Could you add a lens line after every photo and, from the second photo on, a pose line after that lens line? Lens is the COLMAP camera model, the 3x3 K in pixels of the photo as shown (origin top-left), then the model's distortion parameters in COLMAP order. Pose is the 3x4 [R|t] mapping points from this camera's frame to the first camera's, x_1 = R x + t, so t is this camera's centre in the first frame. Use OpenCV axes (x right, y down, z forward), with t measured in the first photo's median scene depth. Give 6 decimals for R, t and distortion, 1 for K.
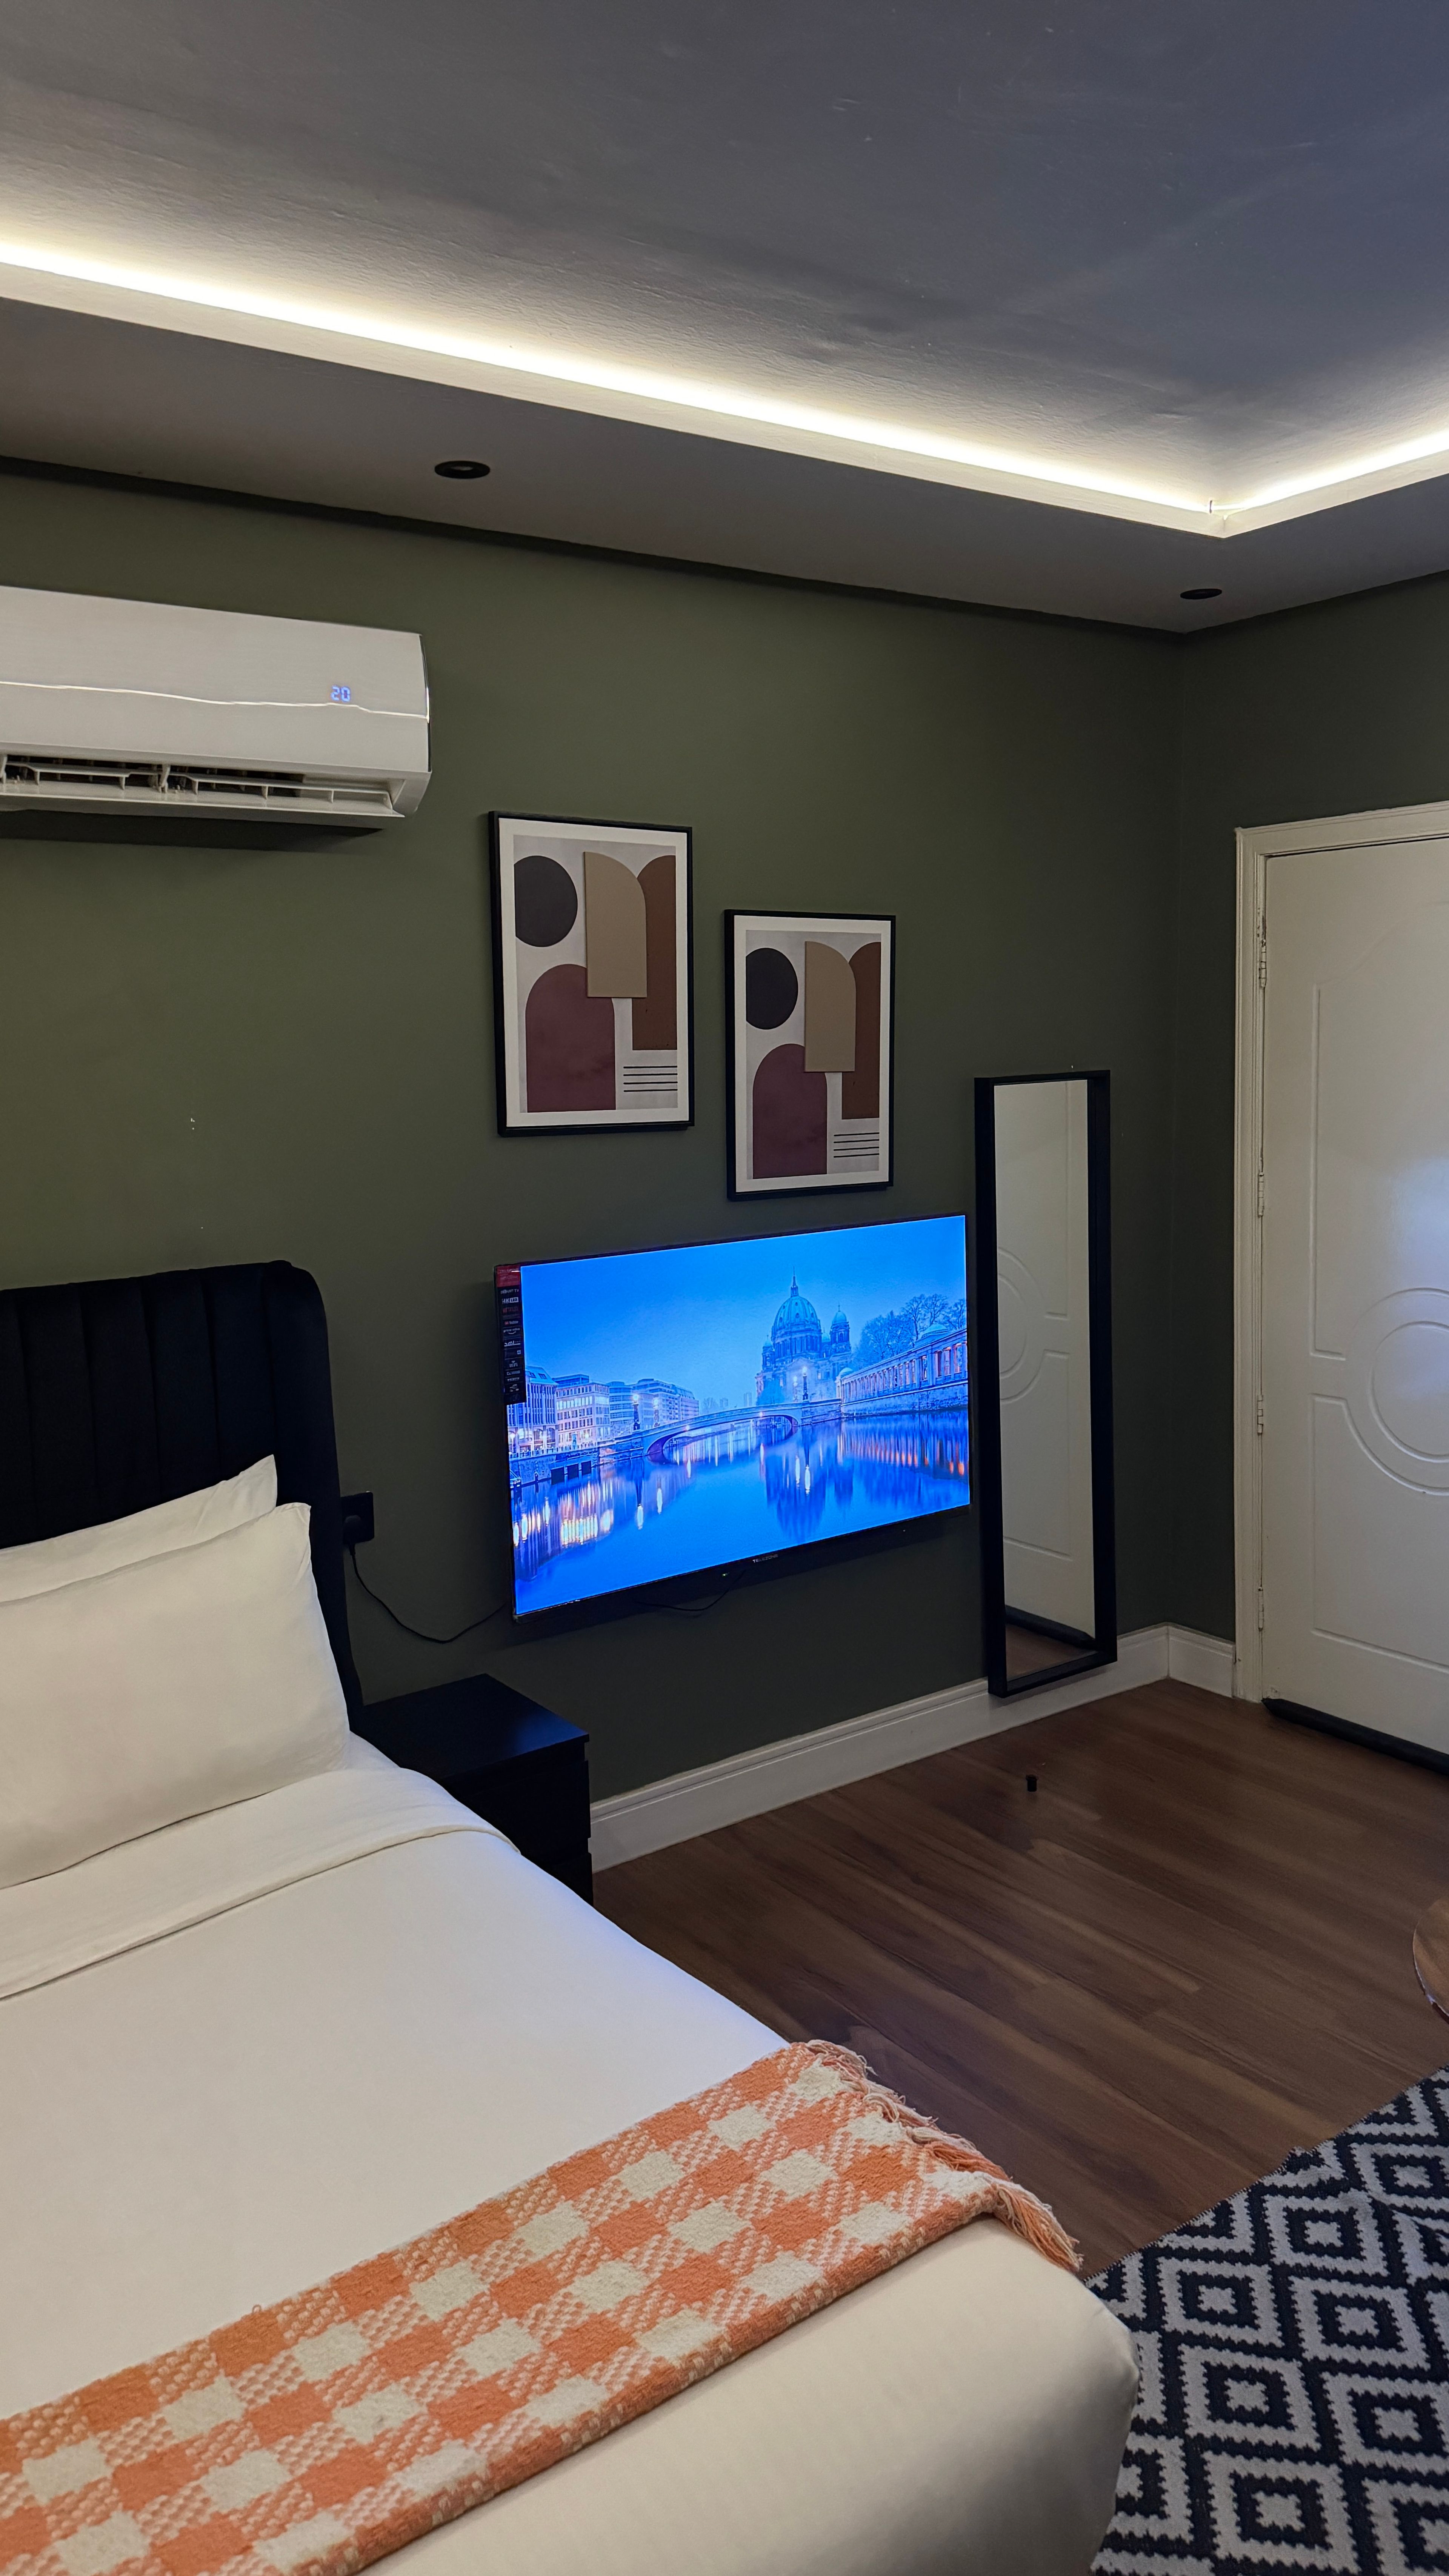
lens RADIAL K [[1777.6, 0, 724.5], [0, 1777.6, 1288.0], [0, 0, 1]] dist [0.161579, -0.337735]
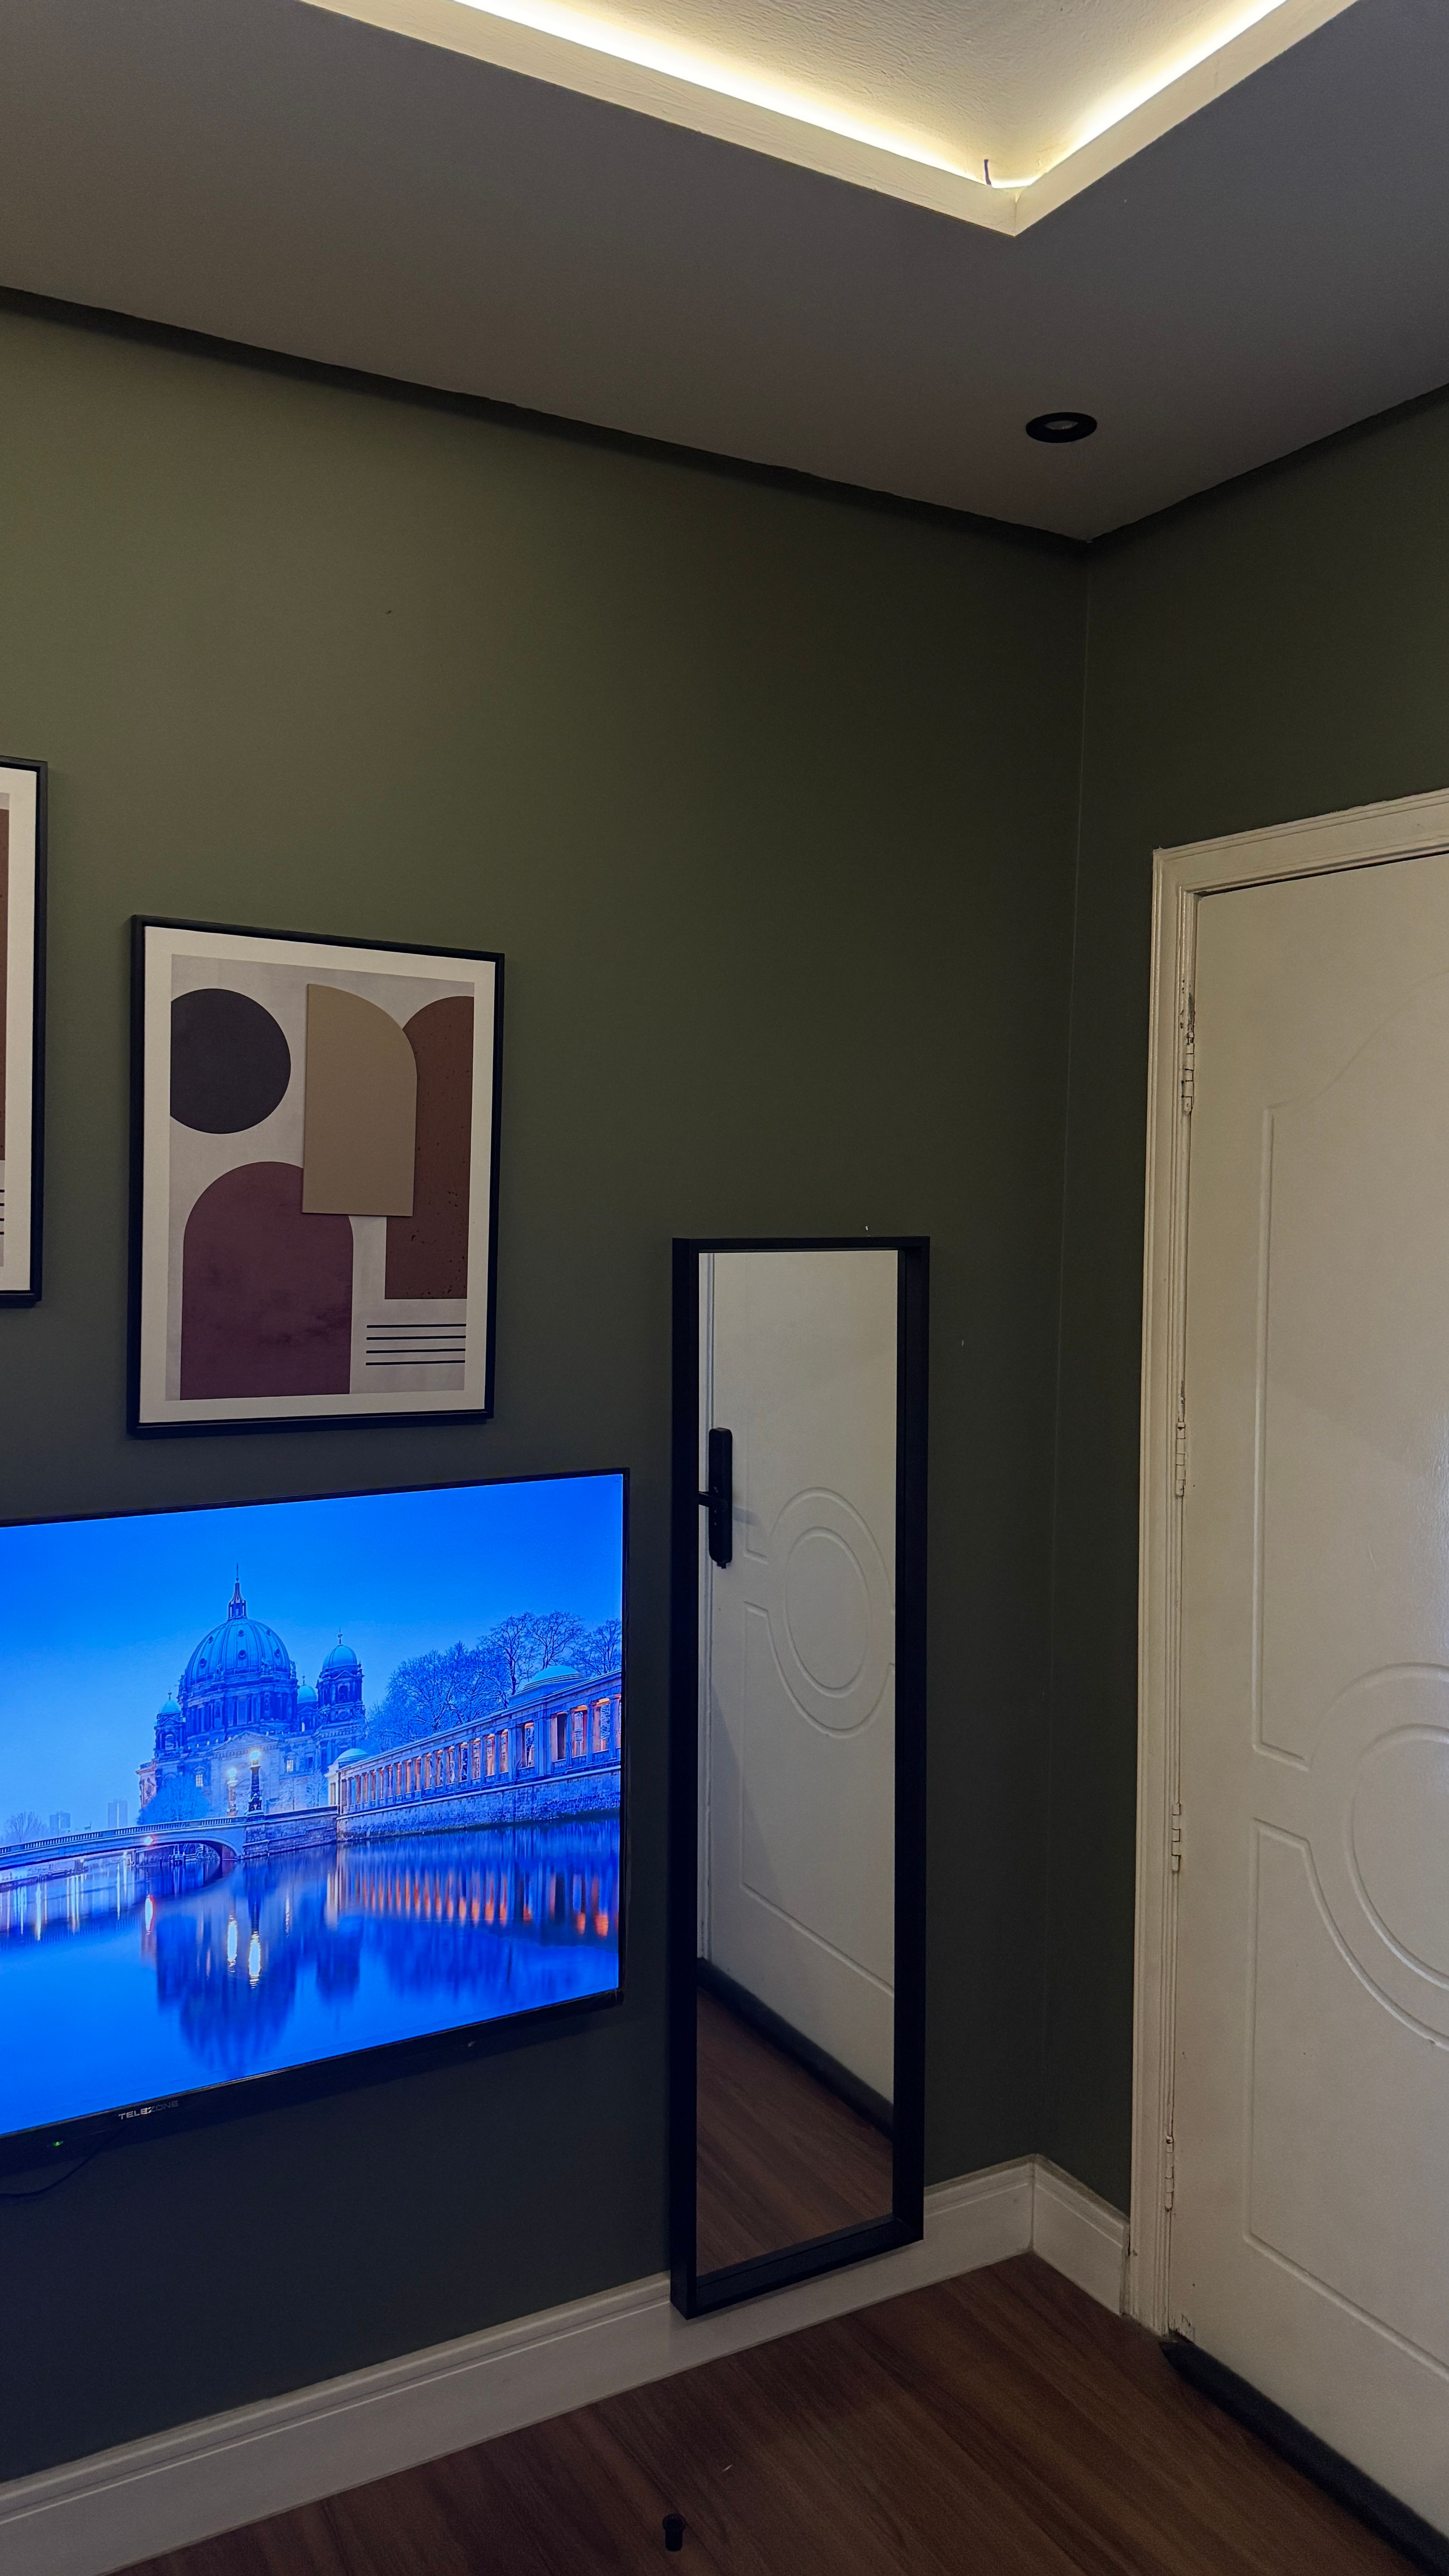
lens RADIAL K [[1777.6, 0, 724.5], [0, 1777.6, 1288.0], [0, 0, 1]] dist [0.161579, -0.337735]
pose [[0.993647, 0.047481, -0.102034, 0.230898], [-0.055693, 0.995302, -0.079199, -0.058742], [0.097794, 0.084379, 0.991623, 0.442985]]
